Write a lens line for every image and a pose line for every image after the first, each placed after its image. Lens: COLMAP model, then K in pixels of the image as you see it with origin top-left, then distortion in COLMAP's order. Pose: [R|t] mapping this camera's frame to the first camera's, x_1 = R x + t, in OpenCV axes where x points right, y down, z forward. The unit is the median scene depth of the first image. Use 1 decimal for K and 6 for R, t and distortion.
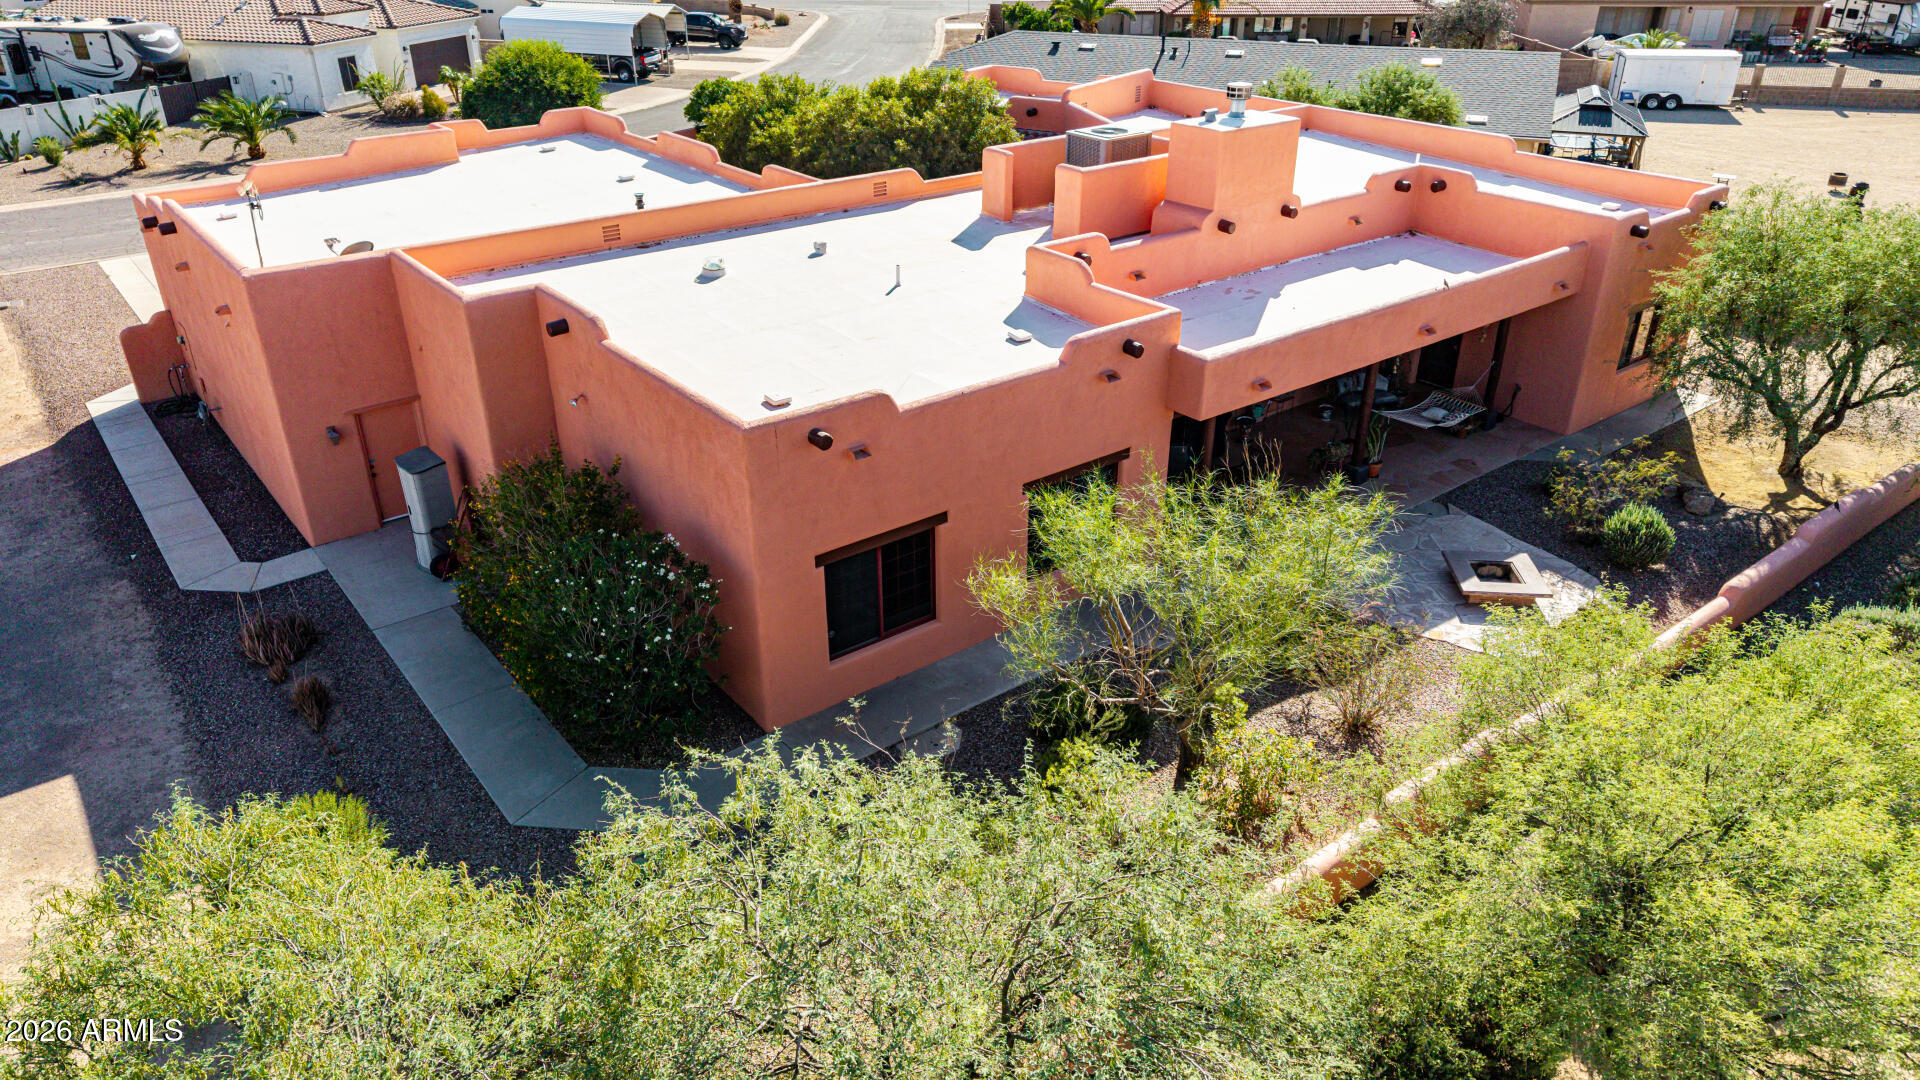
lens RADIAL K [[1292.4, 0, 965.7], [0, 1292.4, 543.1], [0, 0, 1]] dist [0.027343, -0.026573]
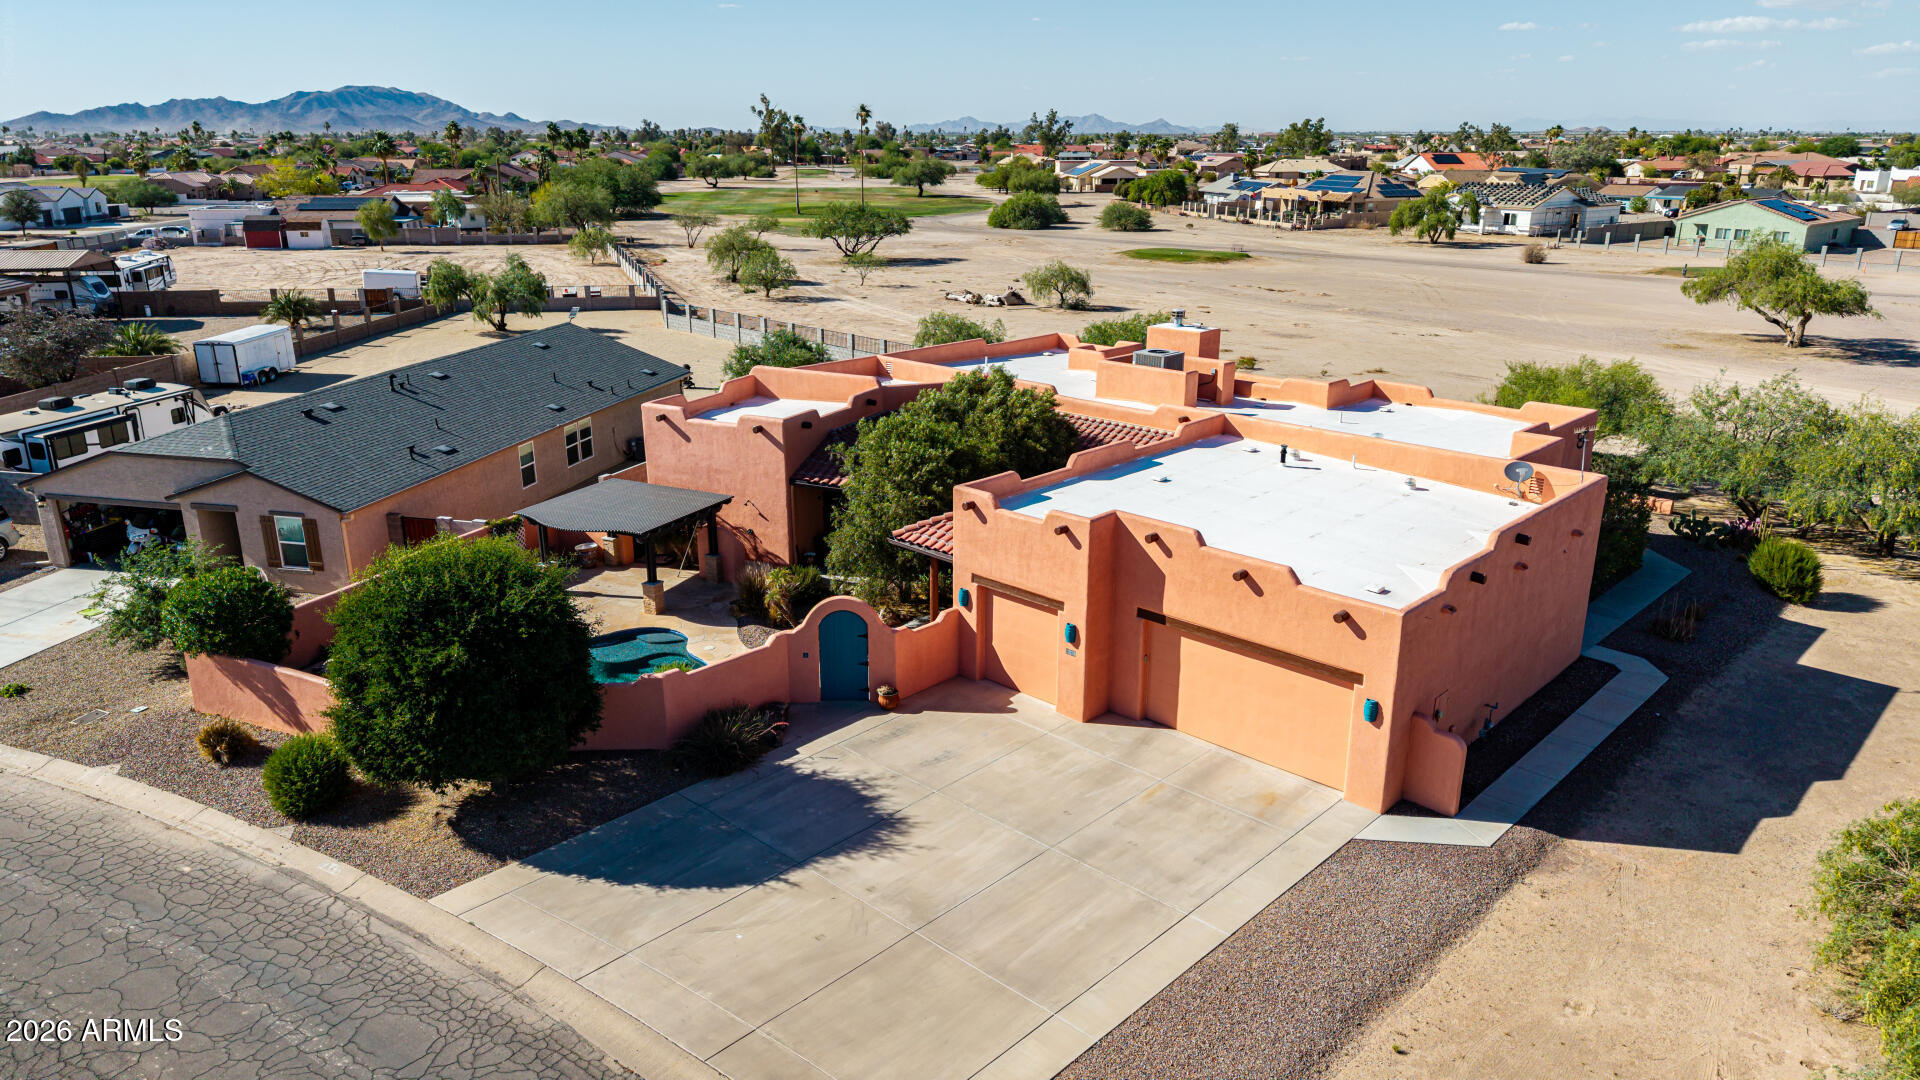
lens RADIAL K [[1292.4, 0, 941.1], [0, 1292.4, 496.9], [0, 0, 1]] dist [0.027343, -0.026573]
pose [[-0.133719, -0.265592, 0.954767, -1.589156], [0.449750, 0.842230, 0.297276, -0.826860], [-0.883088, 0.469158, 0.006827, 1.380149]]
